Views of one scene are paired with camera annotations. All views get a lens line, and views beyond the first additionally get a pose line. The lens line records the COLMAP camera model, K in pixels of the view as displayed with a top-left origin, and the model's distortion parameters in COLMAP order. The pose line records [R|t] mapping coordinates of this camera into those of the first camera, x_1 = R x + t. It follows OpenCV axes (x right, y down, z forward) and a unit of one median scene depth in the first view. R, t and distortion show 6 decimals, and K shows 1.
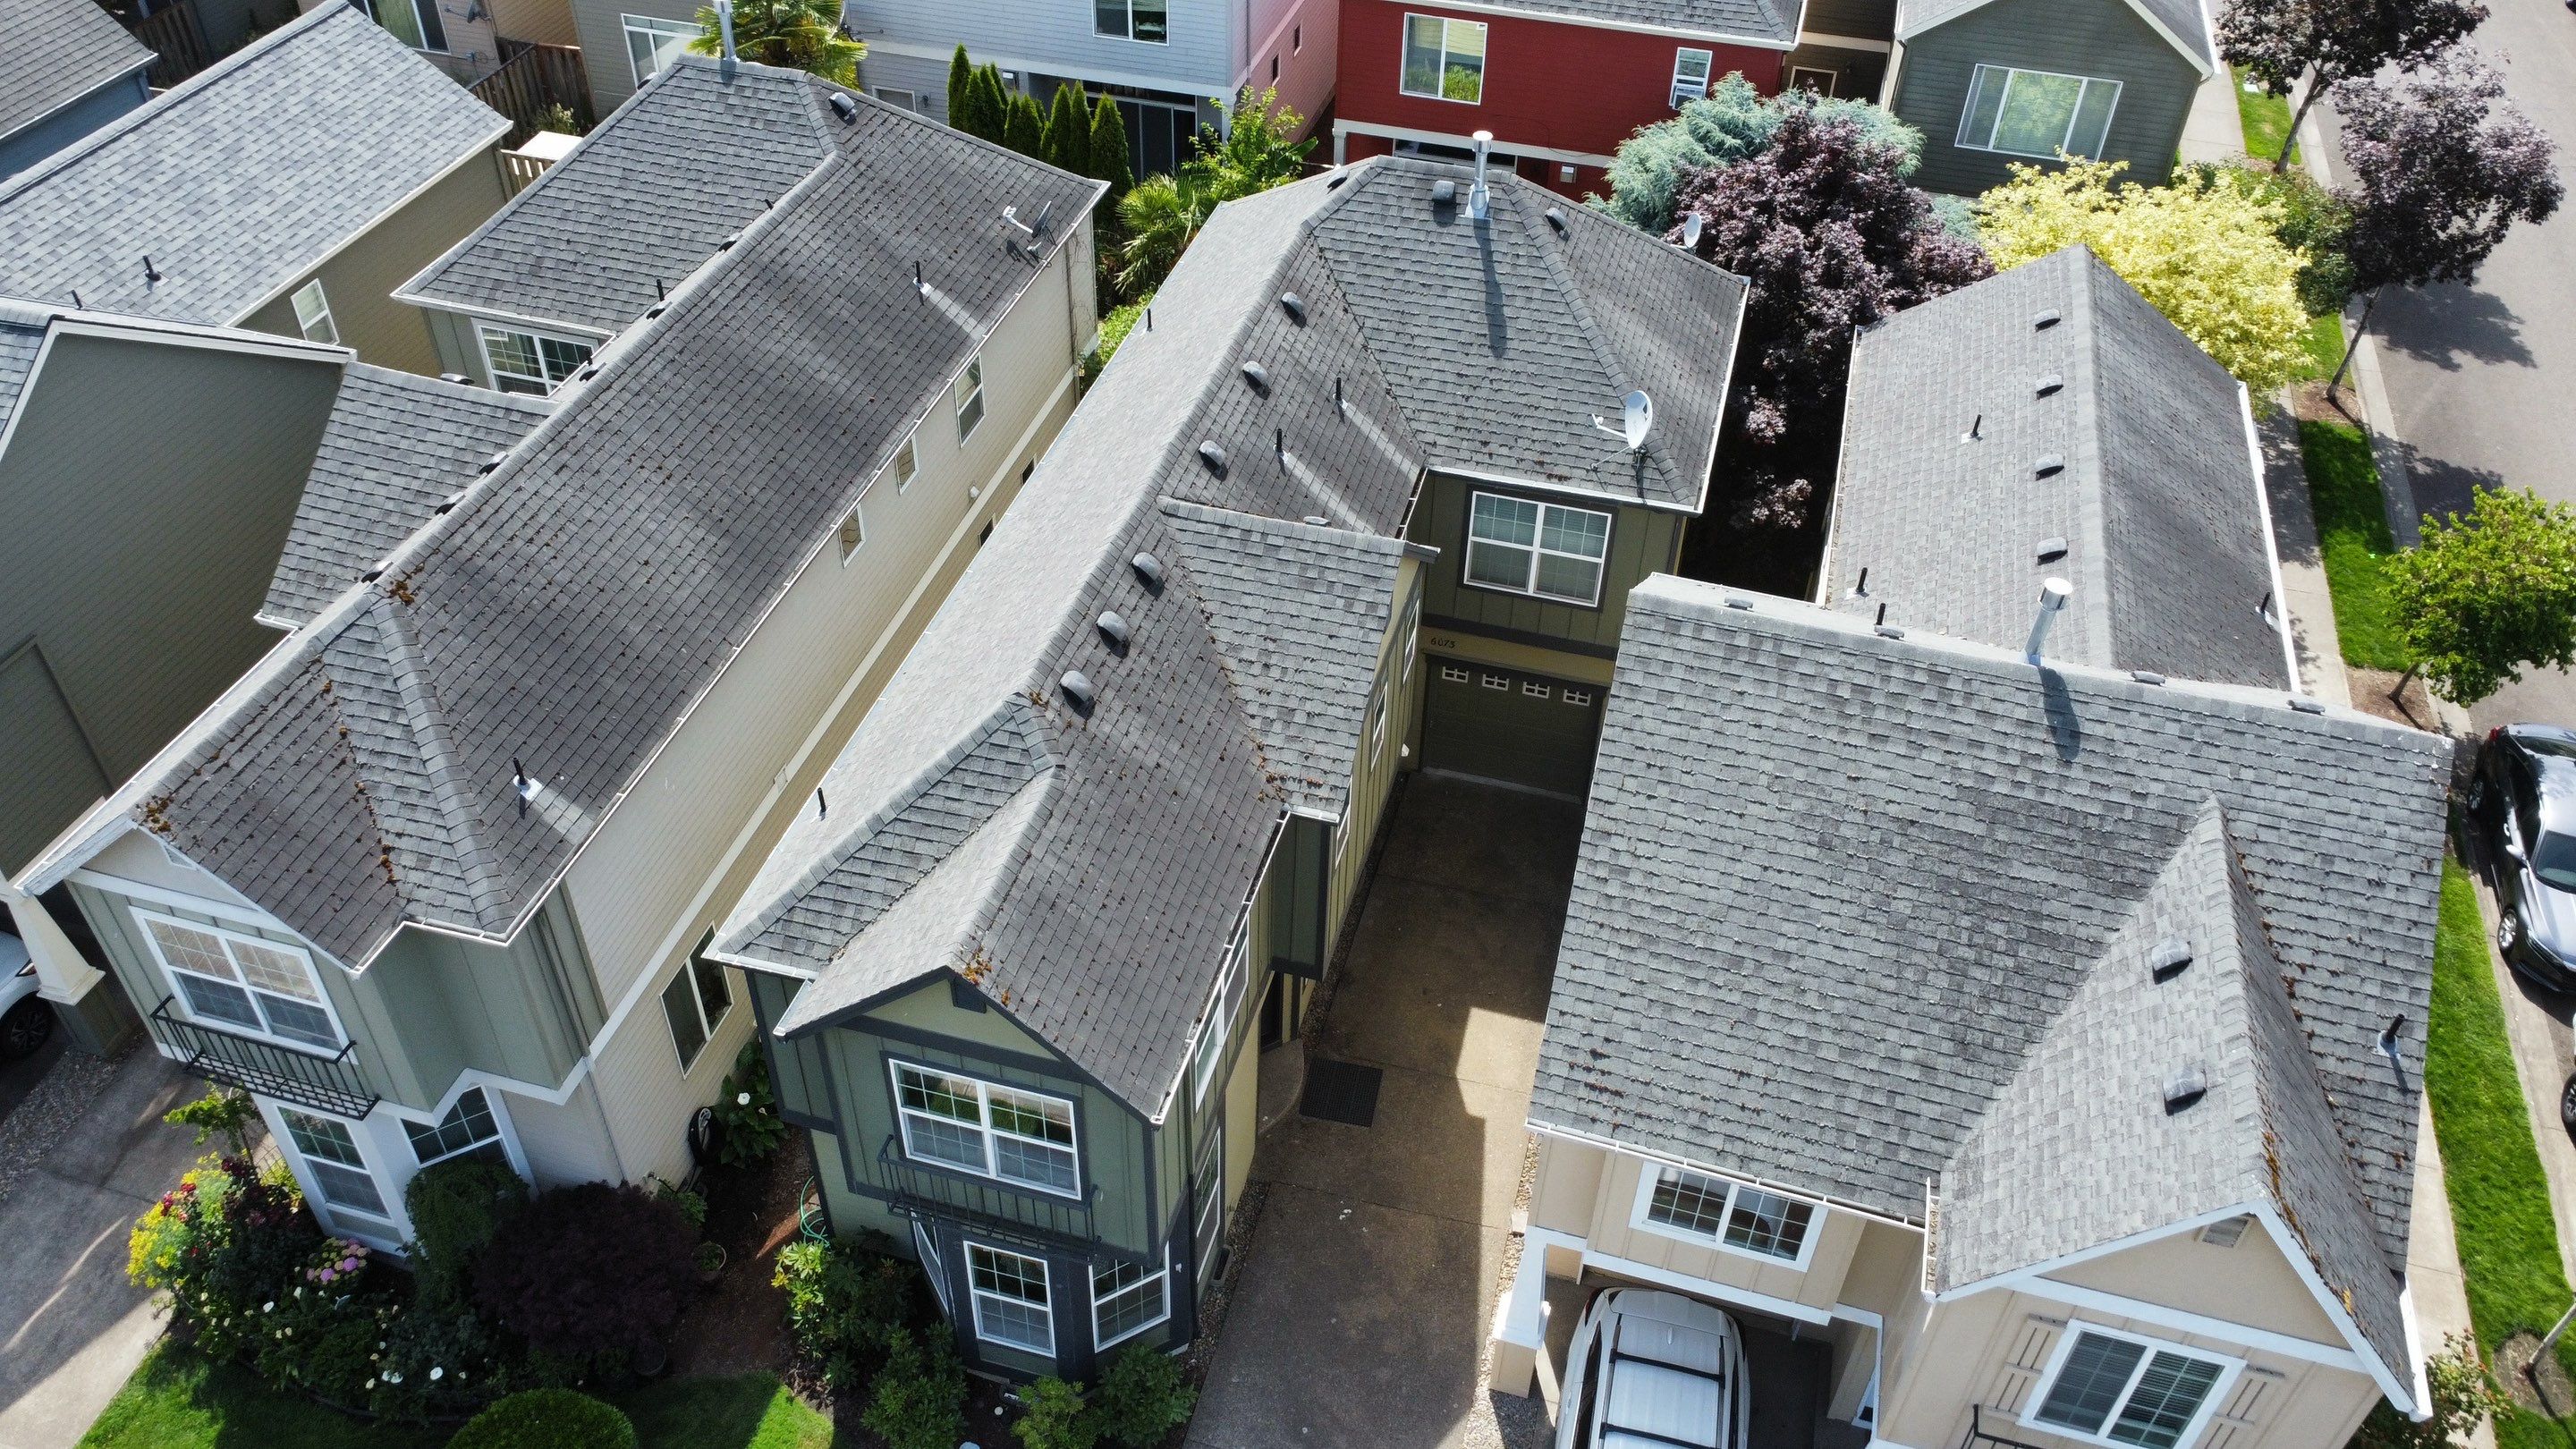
lens RADIAL K [[1928.3, 0, 1286.7], [0, 1928.3, 723.6], [0, 0, 1]] dist [0.008478, -0.005594]
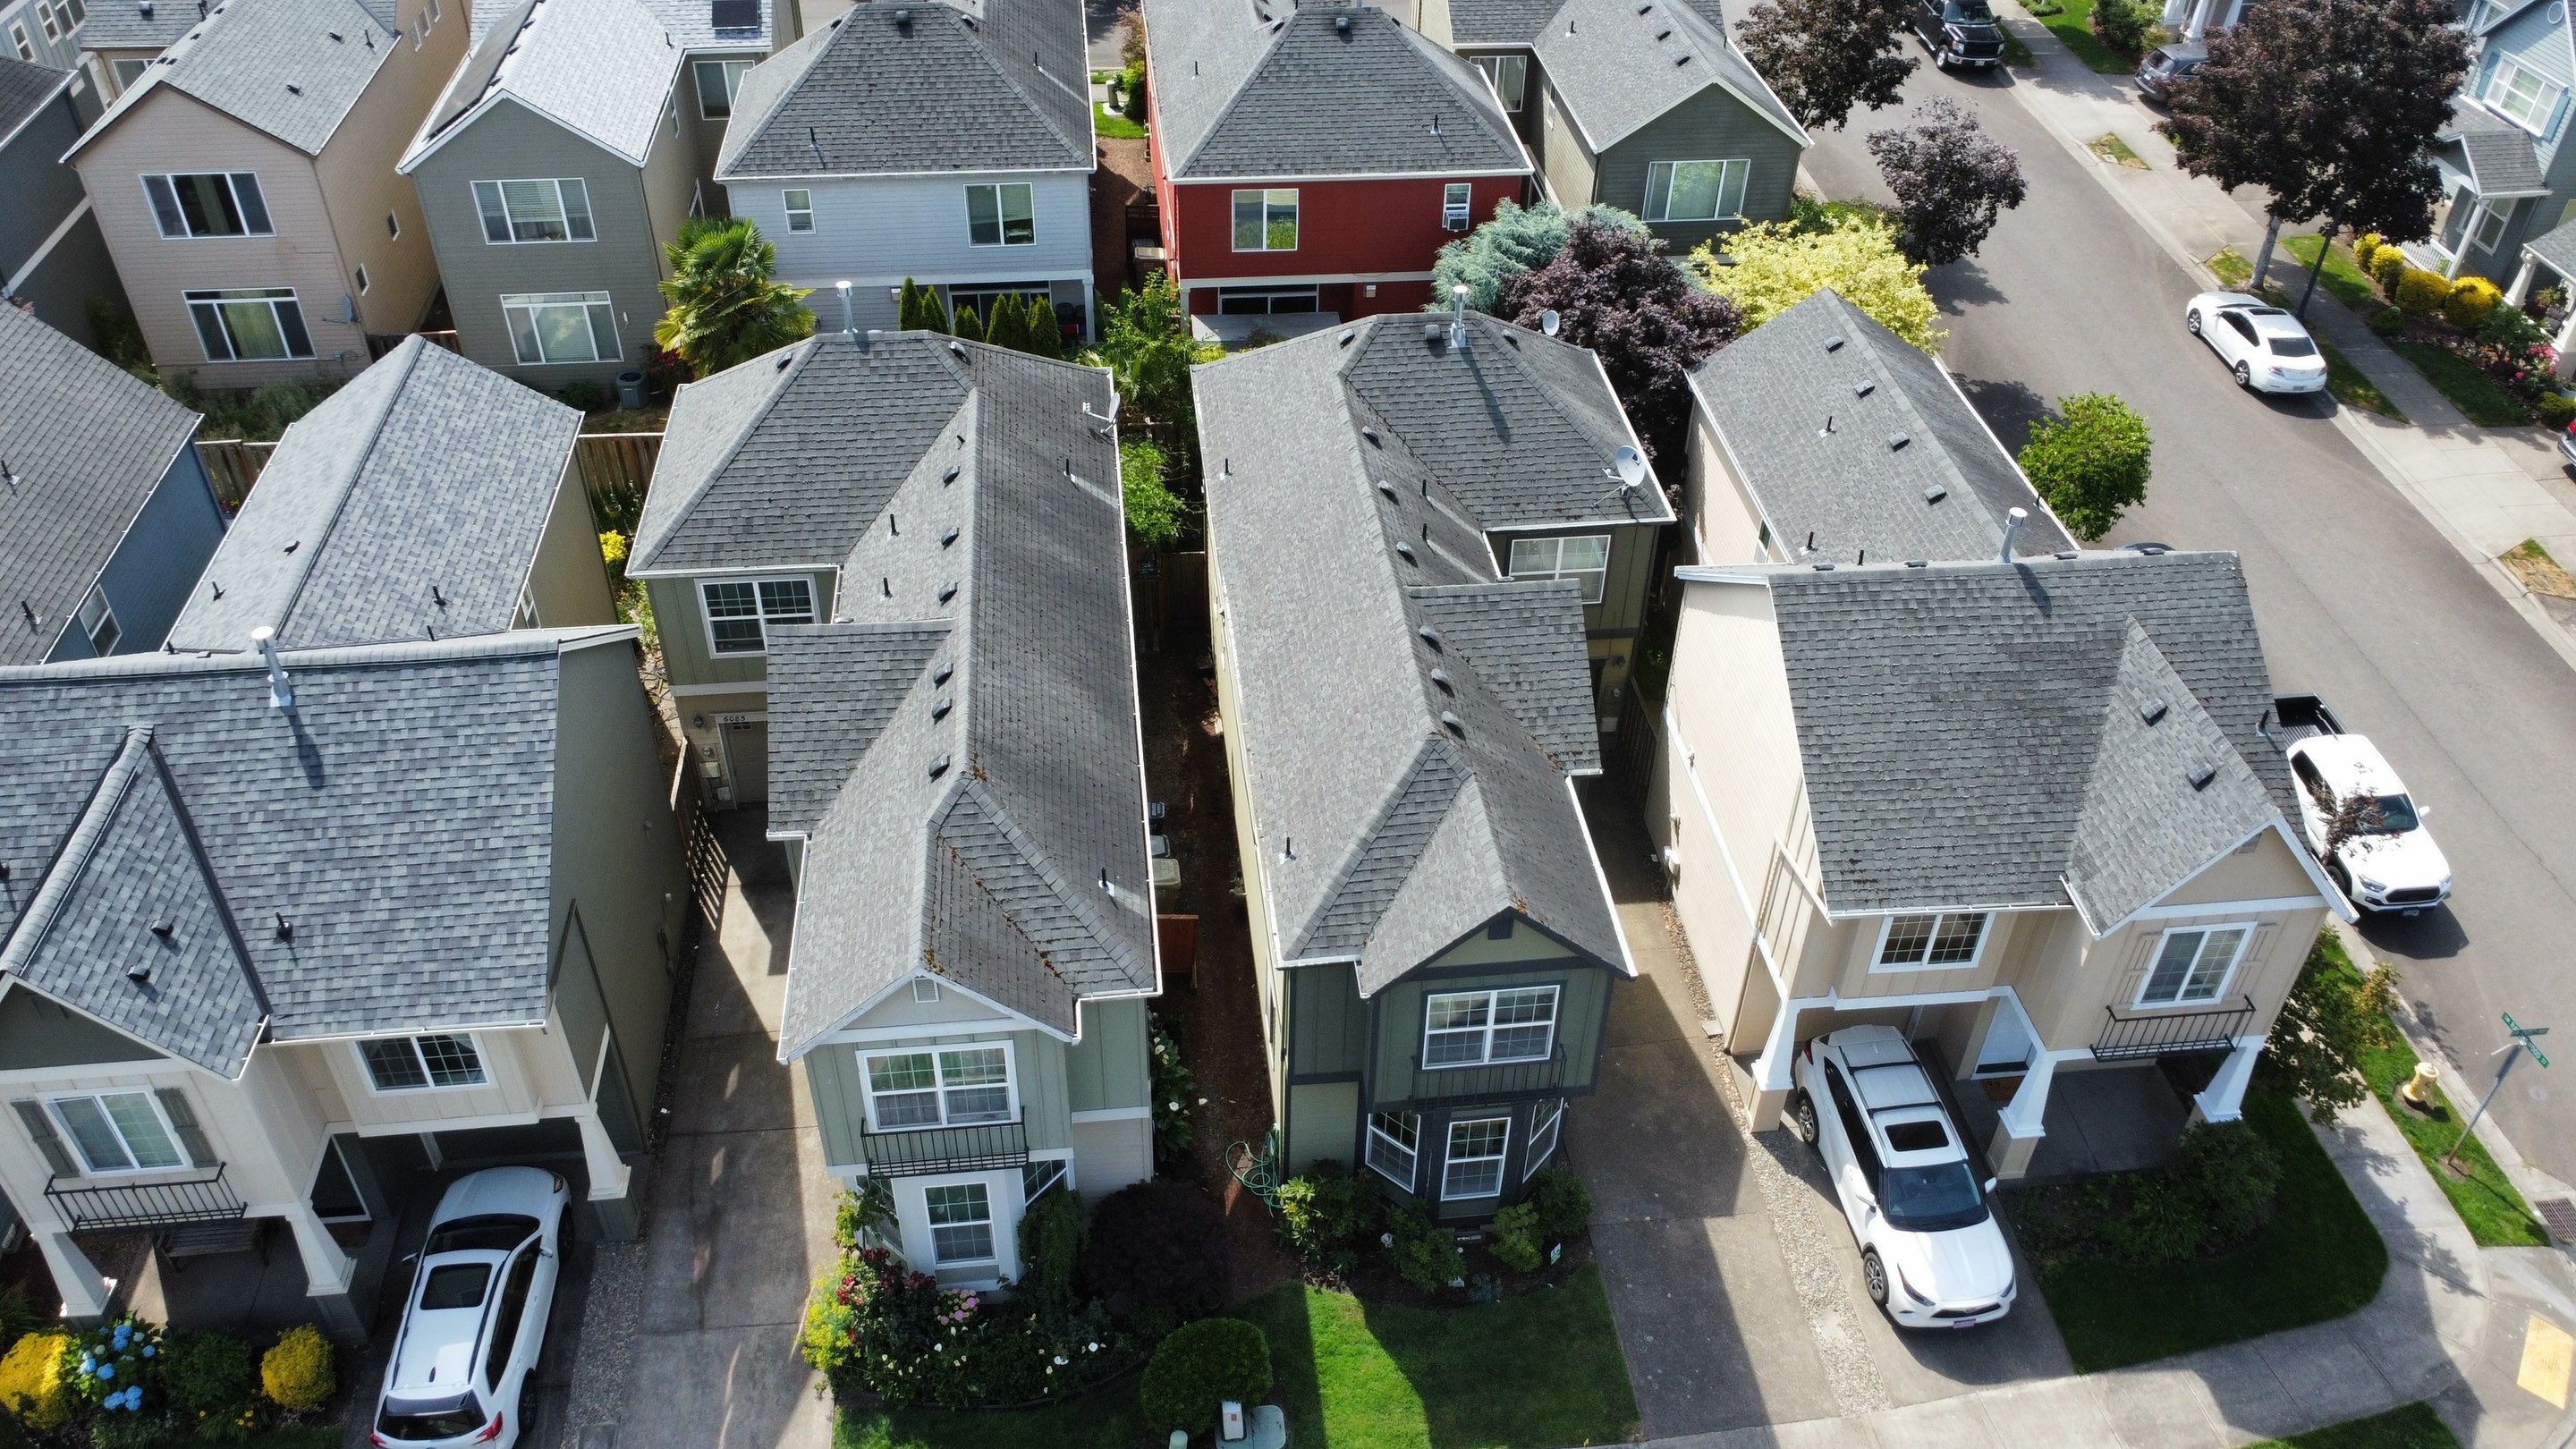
lens RADIAL K [[1928.3, 0, 1289.4], [0, 1928.3, 726.4], [0, 0, 1]] dist [0.008478, -0.005594]
pose [[0.926954, -0.239585, 0.288712, -0.583875], [0.247088, 0.968933, 0.010749, -0.055573], [-0.282318, 0.061374, 0.957356, -0.323391]]
